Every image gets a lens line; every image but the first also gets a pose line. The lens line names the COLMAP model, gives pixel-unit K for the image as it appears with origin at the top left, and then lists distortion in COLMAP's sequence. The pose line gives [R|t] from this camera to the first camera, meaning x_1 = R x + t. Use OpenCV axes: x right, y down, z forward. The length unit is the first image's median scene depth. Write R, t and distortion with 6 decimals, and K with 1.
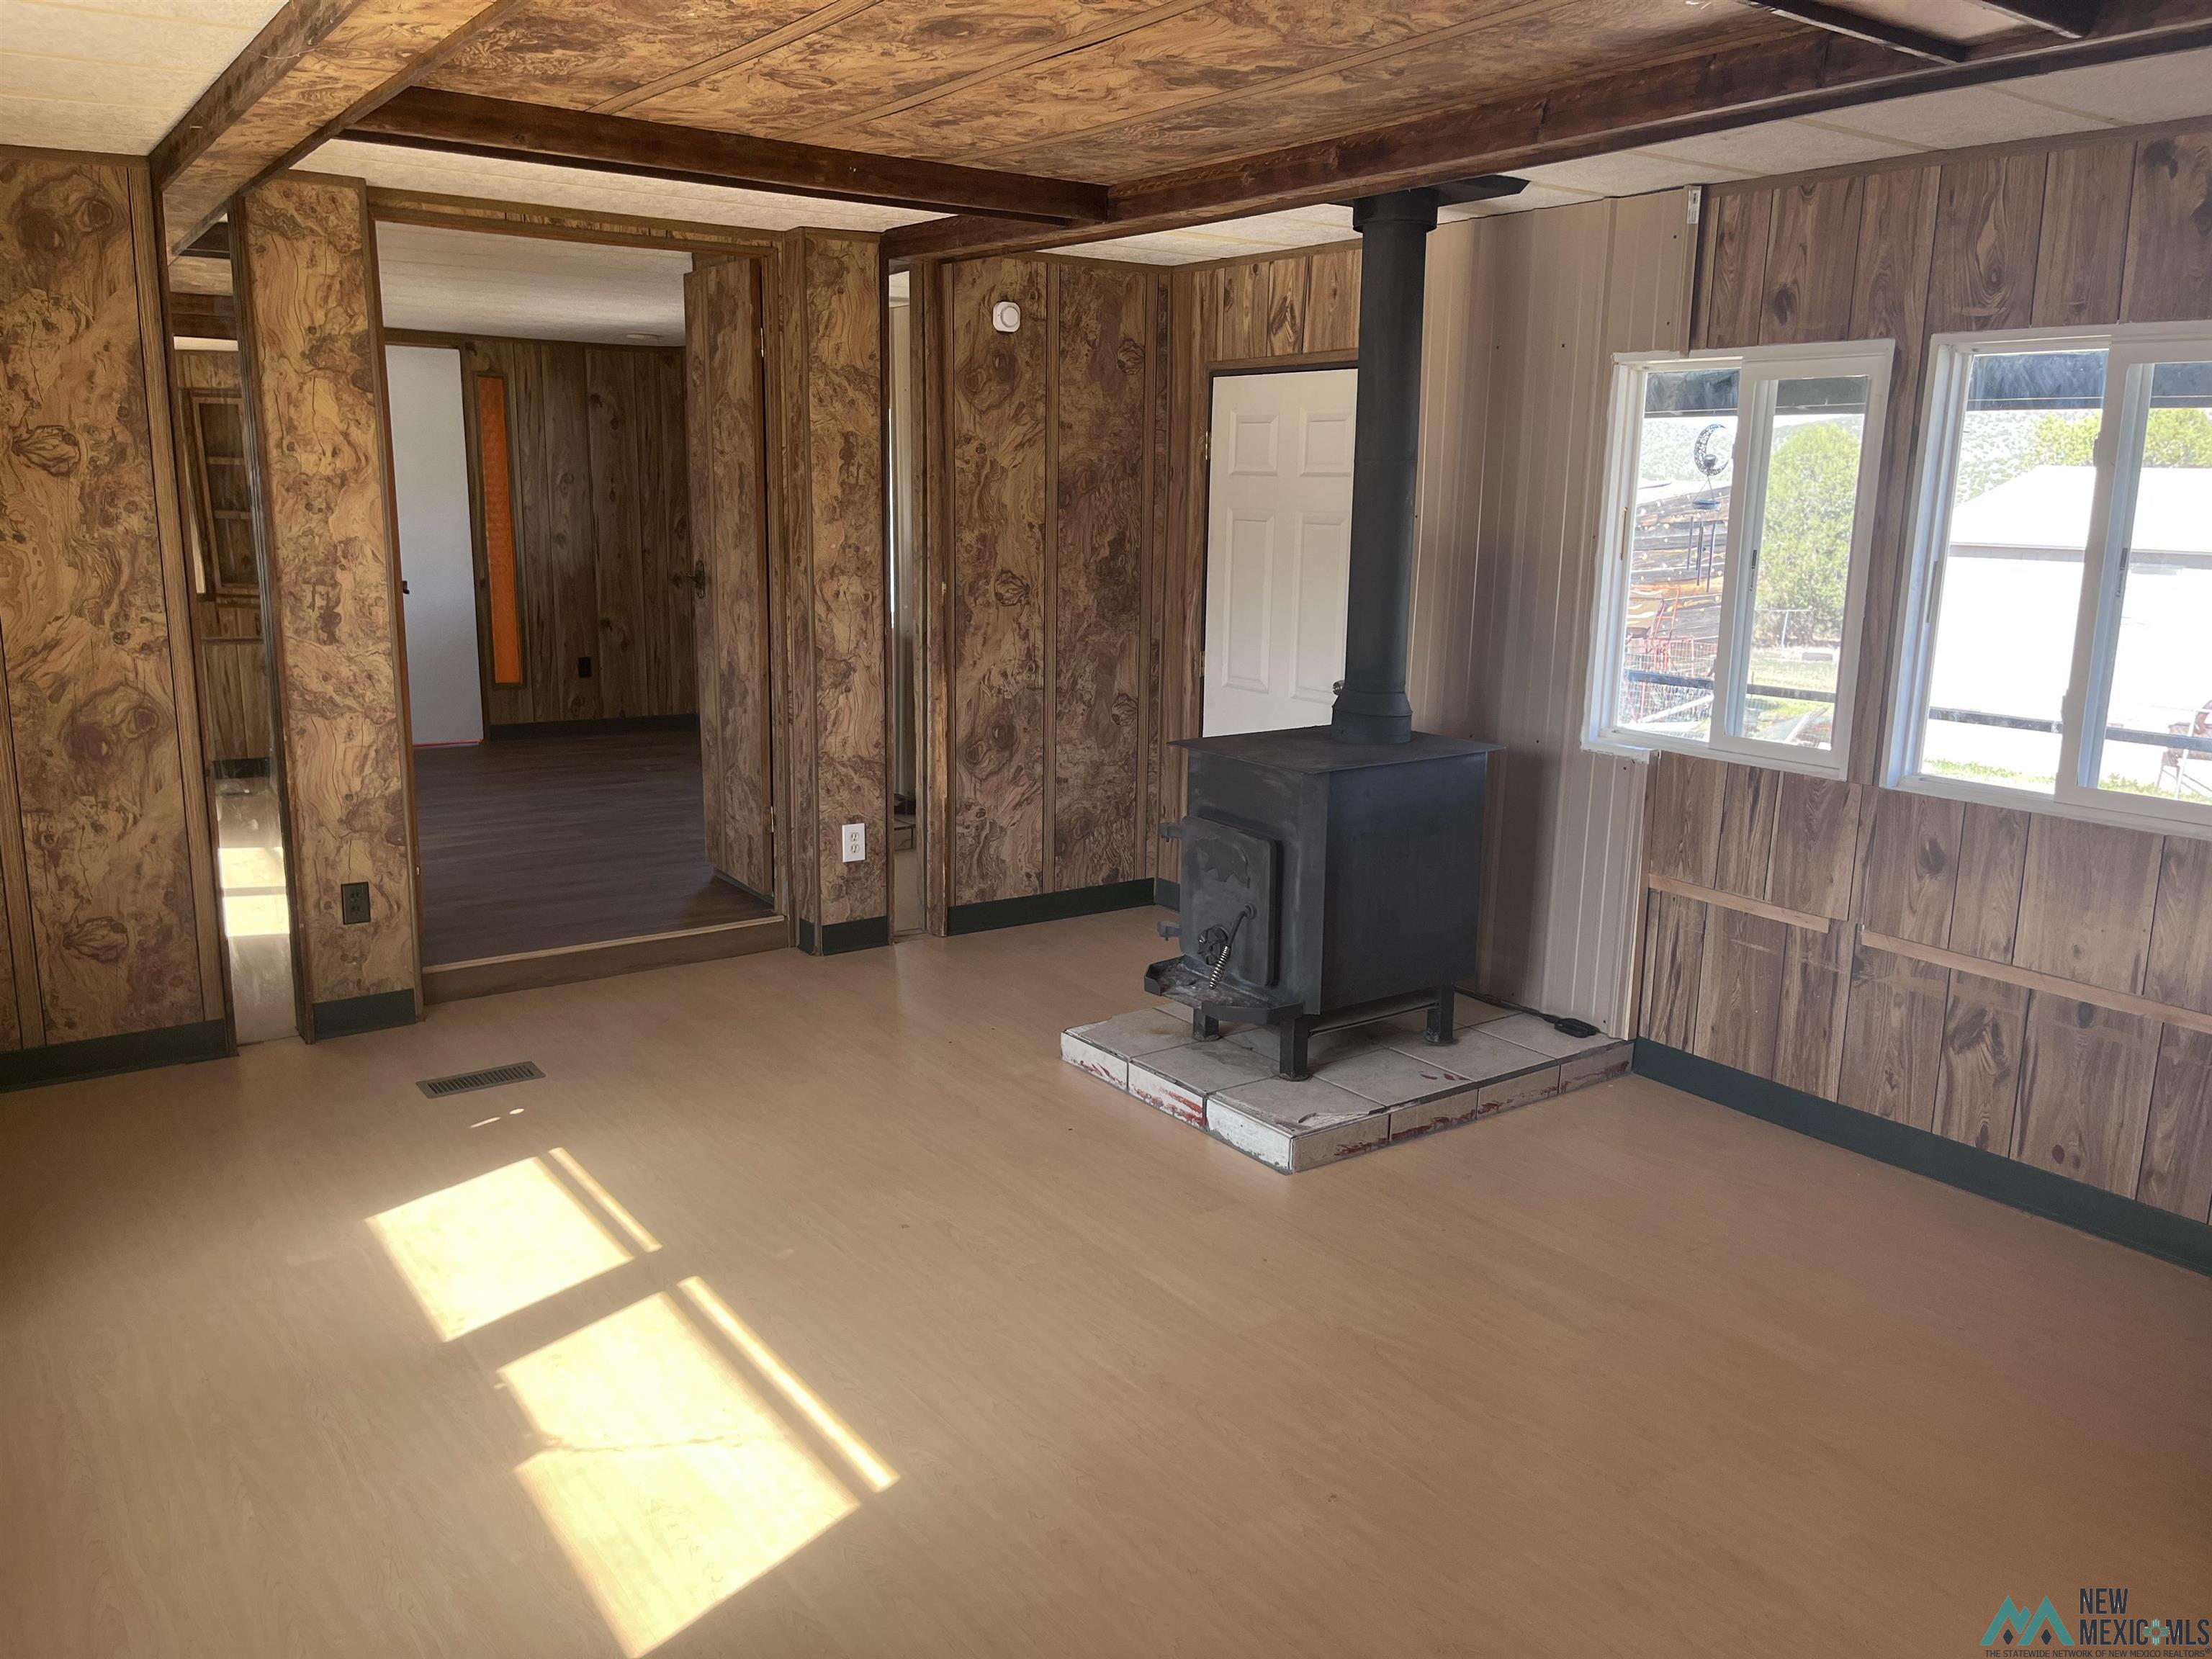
lens RADIAL K [[1686.9, 0, 1106.0], [0, 1686.9, 829.5], [0, 0, 1]] dist [0.040540, -0.067091]
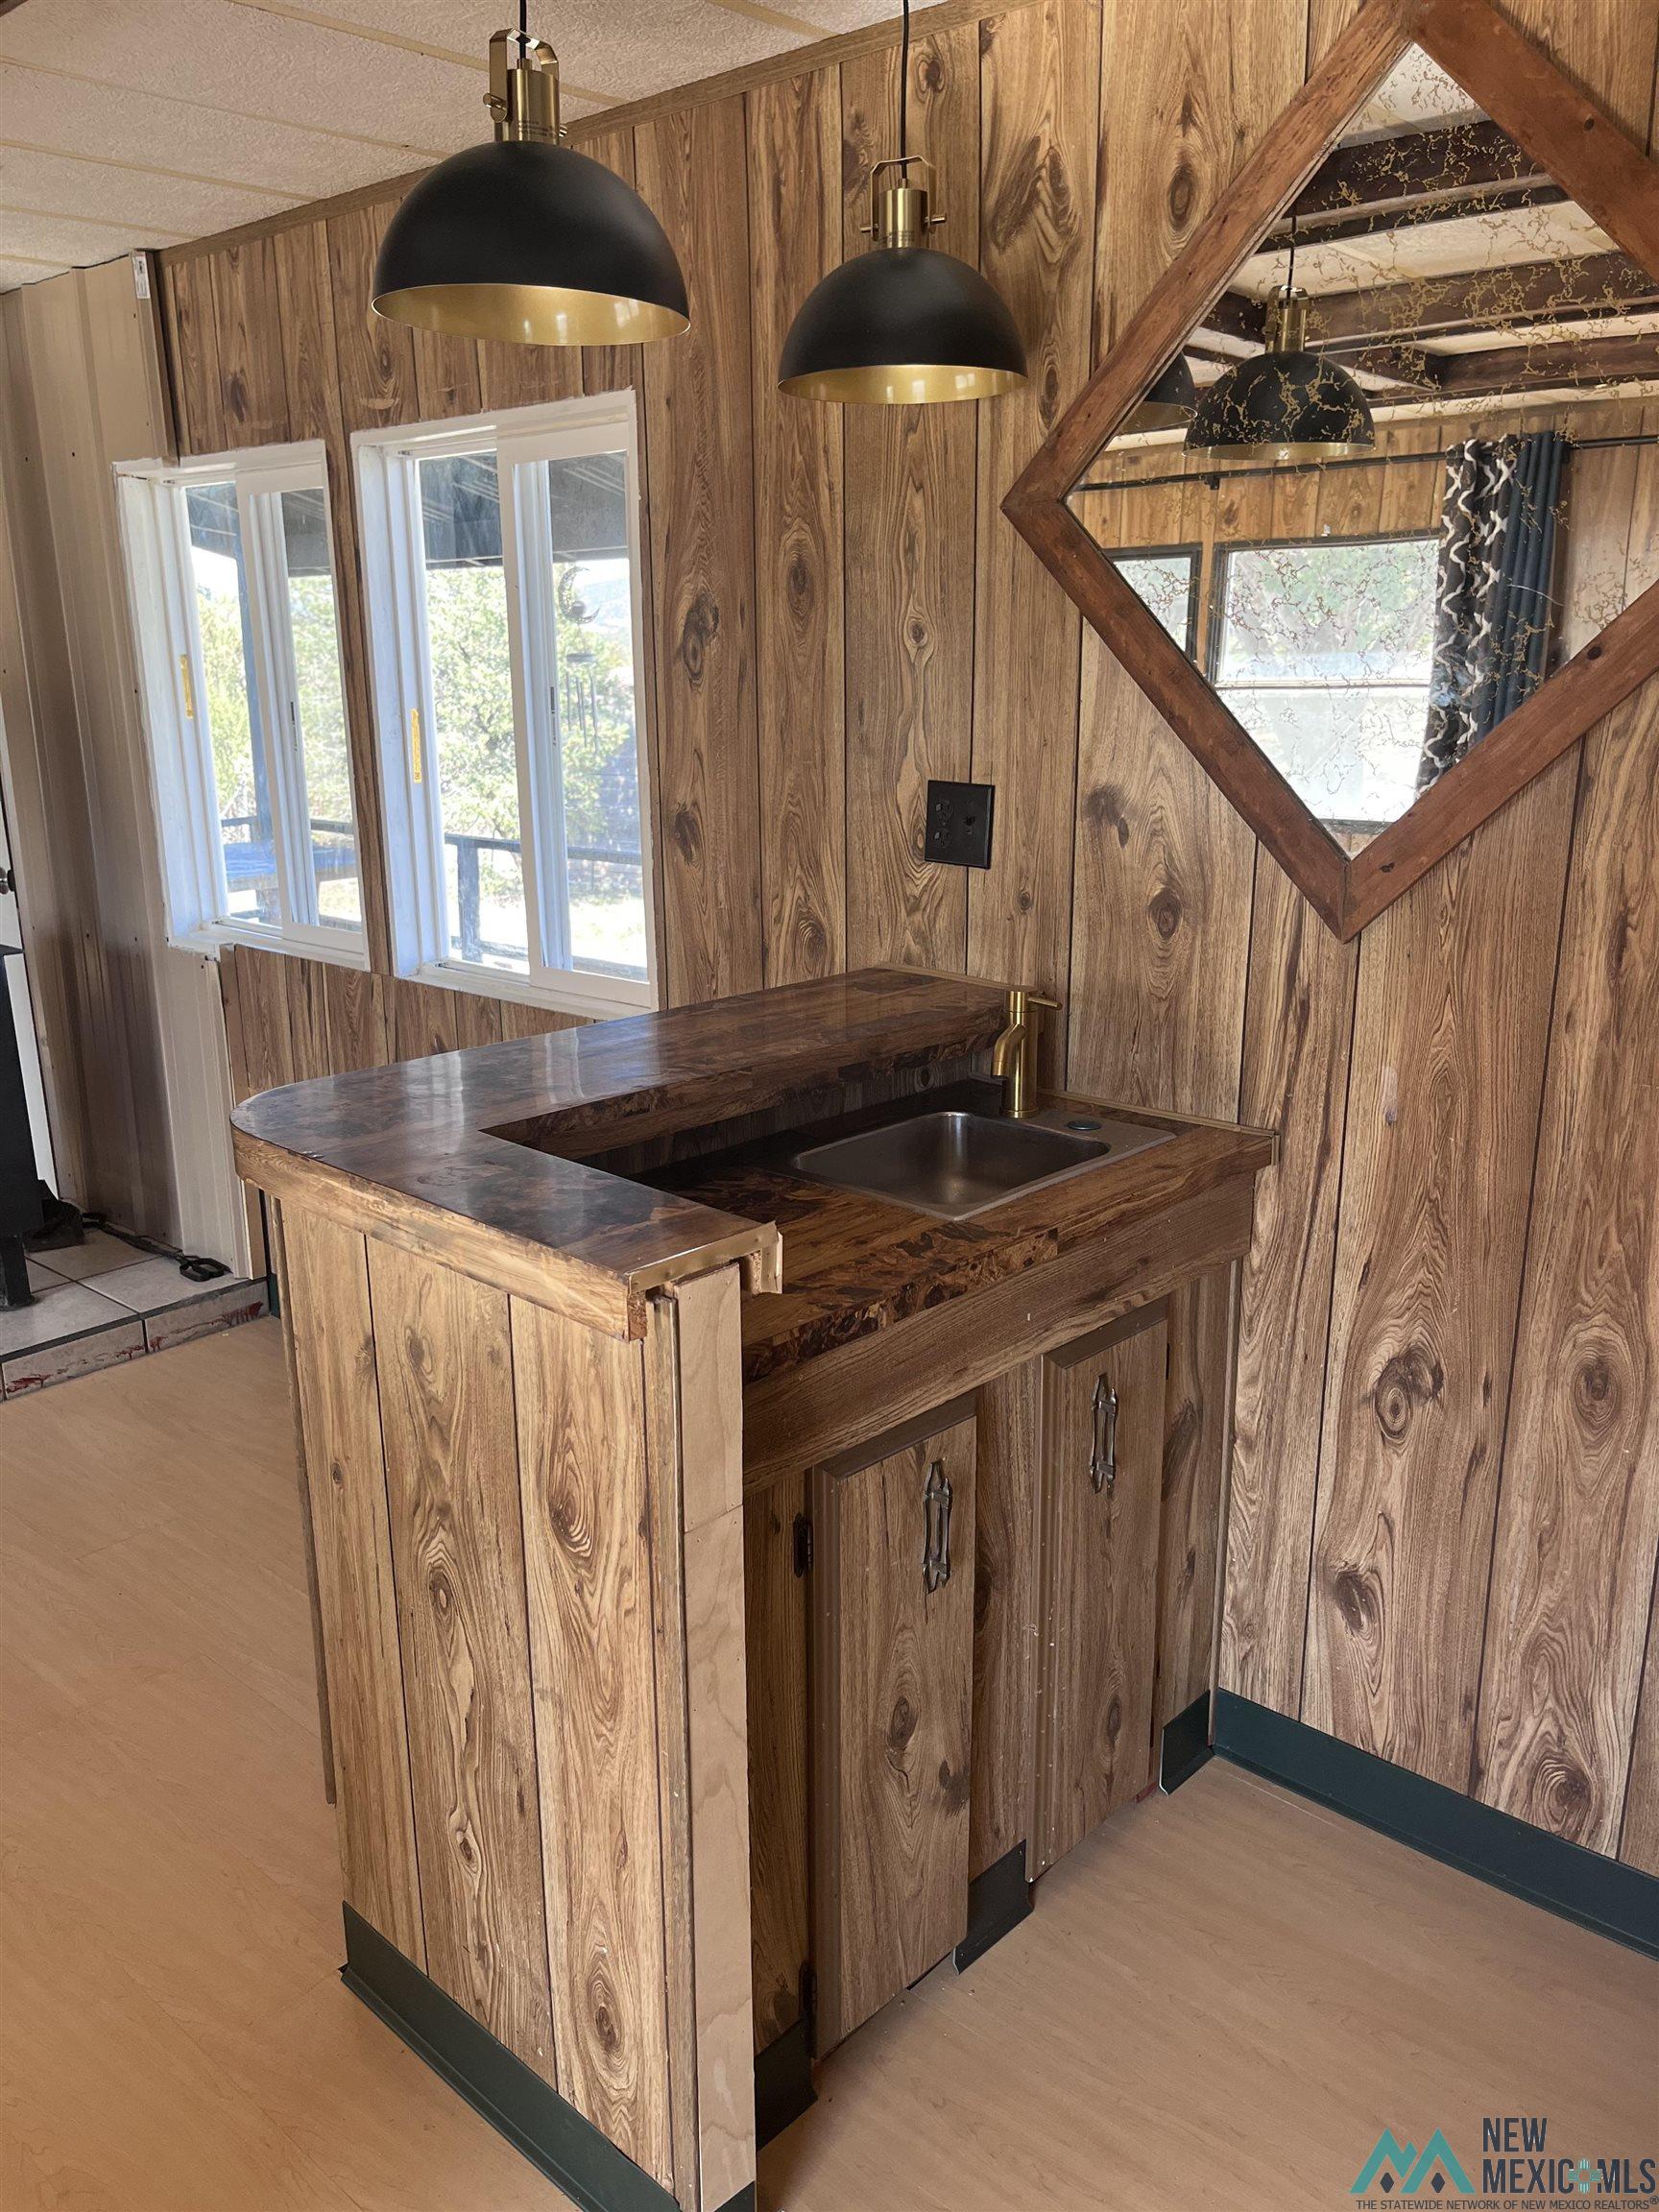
lens RADIAL K [[1691.7, 0, 842.6], [0, 1691.7, 1120.4], [0, 0, 1]] dist [0.051486, -0.047537]
pose [[0.975481, -0.080739, 0.204738, 0.496736], [0.067057, 0.995081, 0.072916, 0.000039], [-0.209618, -0.057400, 0.976097, 0.102561]]
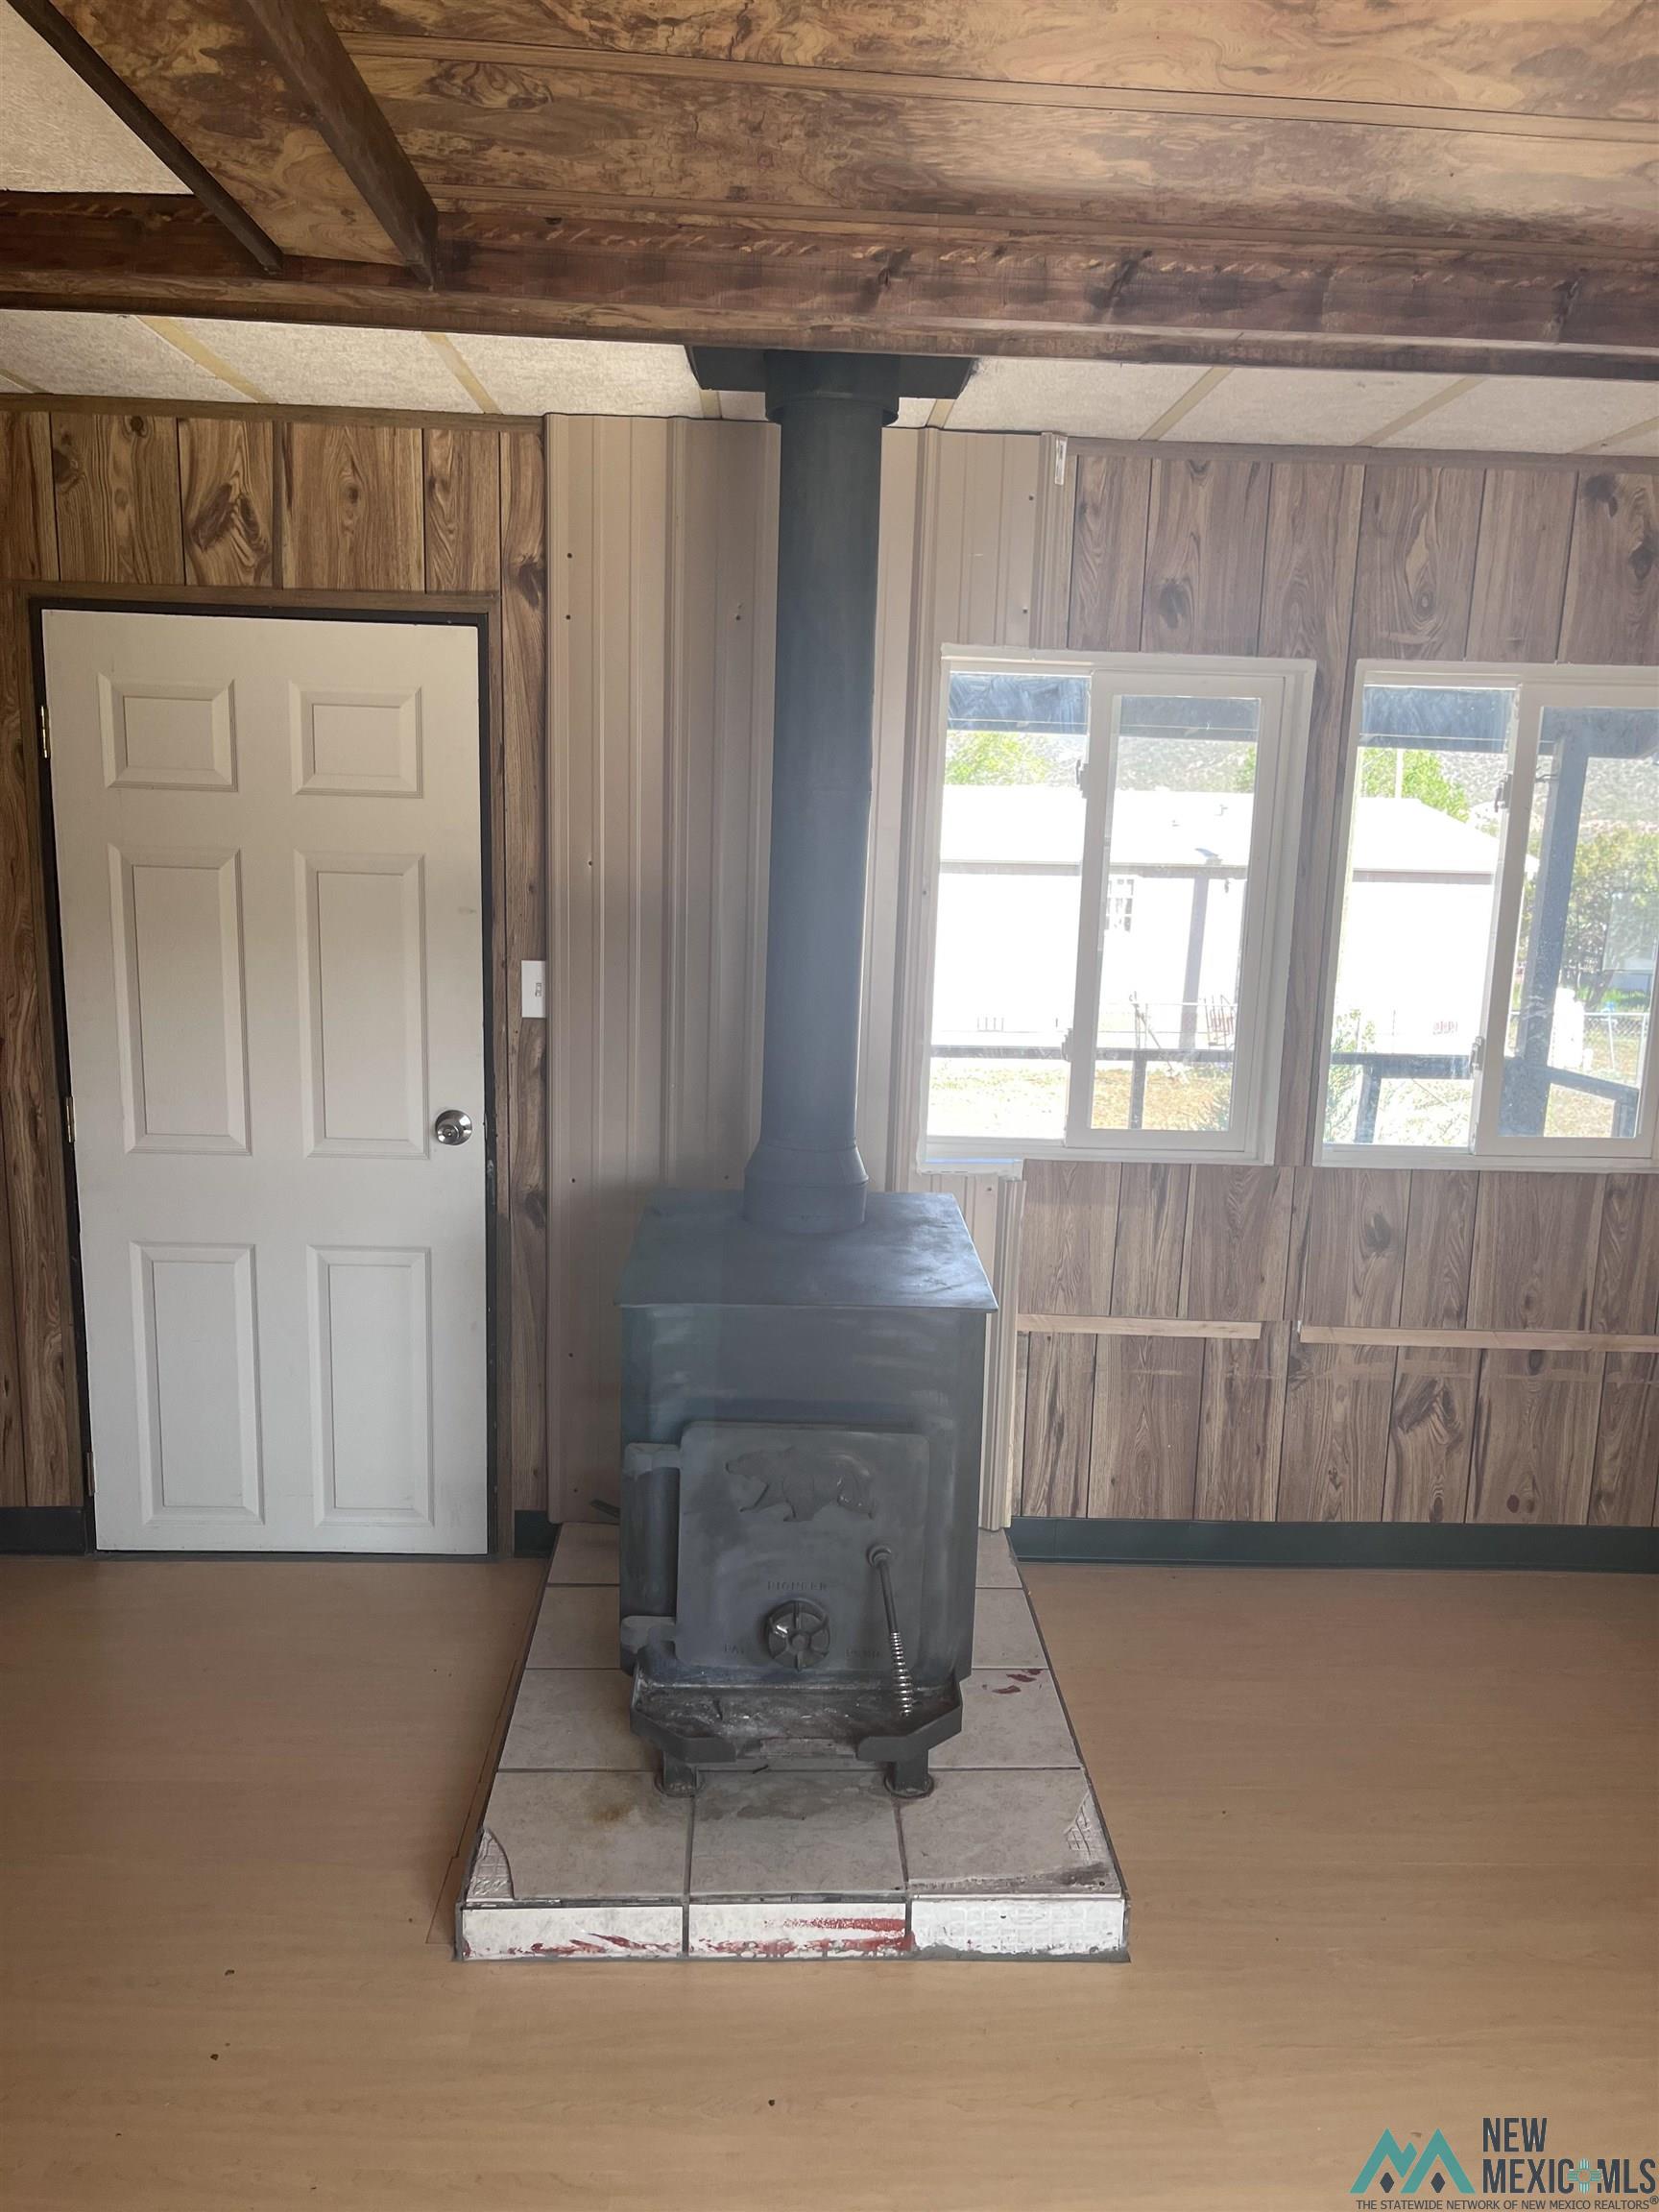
lens RADIAL K [[1691.7, 0, 842.6], [0, 1691.7, 1120.4], [0, 0, 1]] dist [0.051486, -0.047537]
pose [[0.542875, -0.157181, 0.824973, -0.408925], [0.150287, 0.984655, 0.088708, -0.164860], [-0.826257, 0.075826, 0.558167, 0.705517]]
